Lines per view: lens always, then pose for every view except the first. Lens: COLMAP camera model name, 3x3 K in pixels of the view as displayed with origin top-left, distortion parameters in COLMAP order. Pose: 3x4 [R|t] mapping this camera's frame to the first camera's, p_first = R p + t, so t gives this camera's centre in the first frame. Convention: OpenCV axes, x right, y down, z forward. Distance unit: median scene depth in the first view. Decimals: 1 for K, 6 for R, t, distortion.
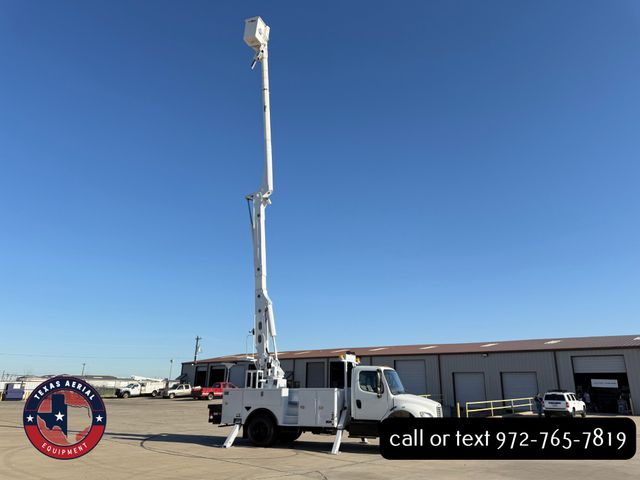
lens RADIAL K [[451.5, 0, 319.0], [0, 451.5, 241.5], [0, 0, 1]] dist [0.062195, -0.077698]
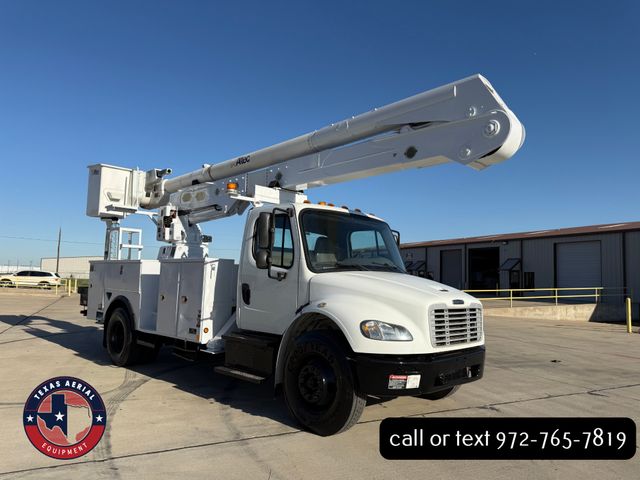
lens RADIAL K [[451.5, 0, 321.8], [0, 451.5, 242.3], [0, 0, 1]] dist [0.062195, -0.077698]
pose [[0.929169, -0.022084, -0.368995, 0.120887], [0.103718, 0.973691, 0.202898, 0.098759], [0.354807, -0.226798, 0.907014, 0.275591]]
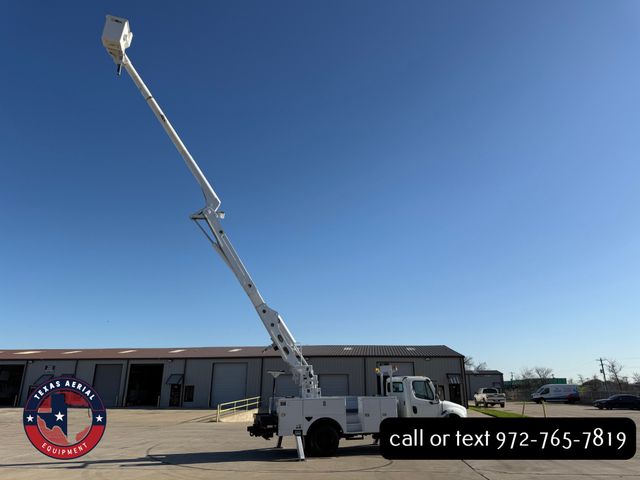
lens RADIAL K [[451.5, 0, 319.1], [0, 451.5, 240.6], [0, 0, 1]] dist [0.062195, -0.077698]
pose [[0.809458, 0.166663, 0.563029, -0.335511], [-0.166632, 0.984652, -0.051904, 0.015860], [-0.563038, -0.051804, 0.824805, 0.087793]]
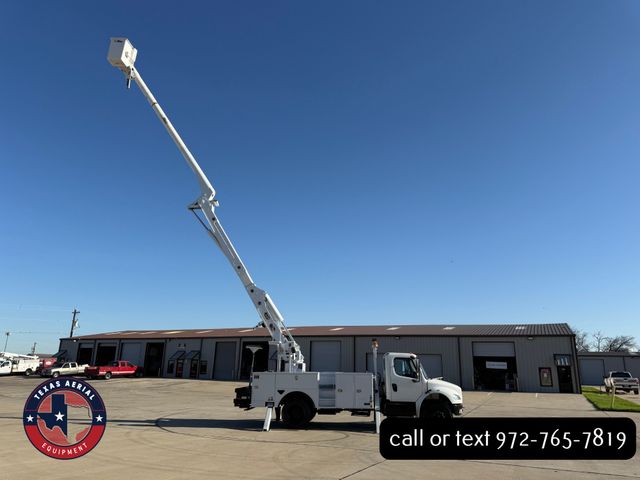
lens RADIAL K [[451.5, 0, 317.5], [0, 451.5, 240.2], [0, 0, 1]] dist [0.062195, -0.077698]
pose [[0.957063, 0.081768, 0.278108, -0.172530], [-0.093820, 0.995129, 0.030281, -0.004190], [-0.274278, -0.055073, 0.960072, 0.009356]]
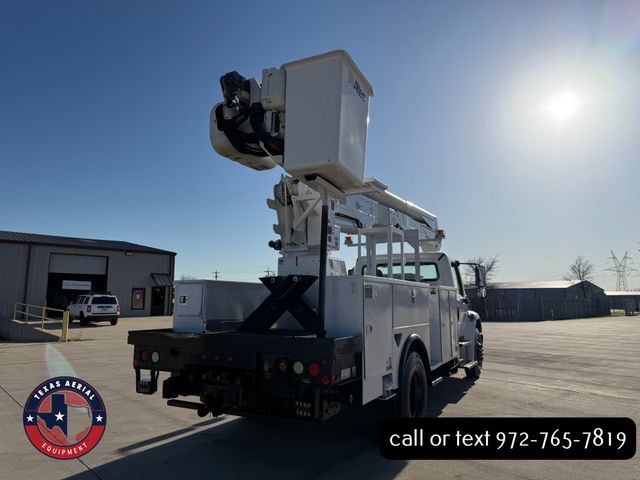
lens RADIAL K [[451.5, 0, 316.3], [0, 451.5, 235.2], [0, 0, 1]] dist [0.062195, -0.077698]
pose [[0.102023, 0.127852, 0.986532, -0.216449], [-0.308843, 0.946773, -0.090760, 0.152298], [-0.945625, -0.295424, 0.136079, 0.458941]]
